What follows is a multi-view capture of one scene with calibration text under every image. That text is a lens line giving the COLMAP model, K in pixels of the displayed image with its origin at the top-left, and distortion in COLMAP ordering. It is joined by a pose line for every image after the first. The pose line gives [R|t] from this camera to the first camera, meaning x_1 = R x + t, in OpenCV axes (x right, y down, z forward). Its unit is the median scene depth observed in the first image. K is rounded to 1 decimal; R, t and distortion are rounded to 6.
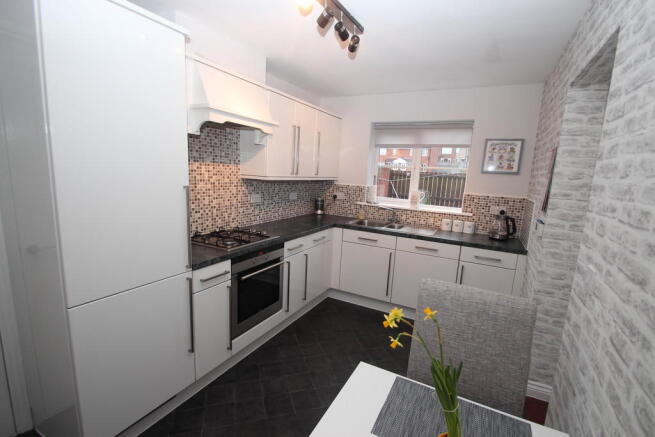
lens RADIAL K [[303.8, 0, 329.4], [0, 303.8, 223.7], [0, 0, 1]] dist [-0.001173, -0.003561]
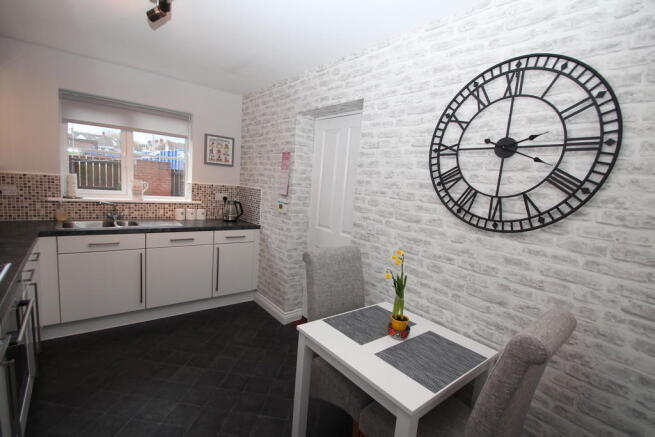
lens RADIAL K [[303.8, 0, 329.0], [0, 303.8, 223.1], [0, 0, 1]] dist [-0.001173, -0.003561]
pose [[0.393478, -0.142440, 0.908232, -0.366242], [0.098747, 0.988757, 0.112288, -0.034584], [-0.914015, 0.045502, 0.403119, 0.148632]]
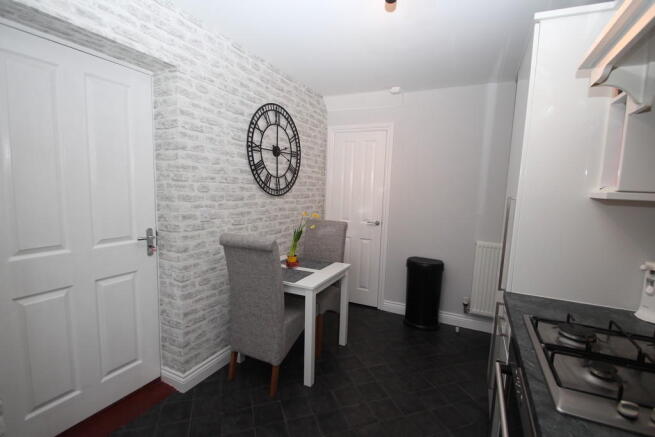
lens RADIAL K [[303.8, 0, 329.7], [0, 303.8, 216.3], [0, 0, 1]] dist [-0.001173, -0.003561]
pose [[-0.995315, -0.082286, -0.050774, 0.050988], [-0.092957, 0.958841, 0.268298, -0.139382], [0.026607, 0.271760, -0.961997, 0.988018]]
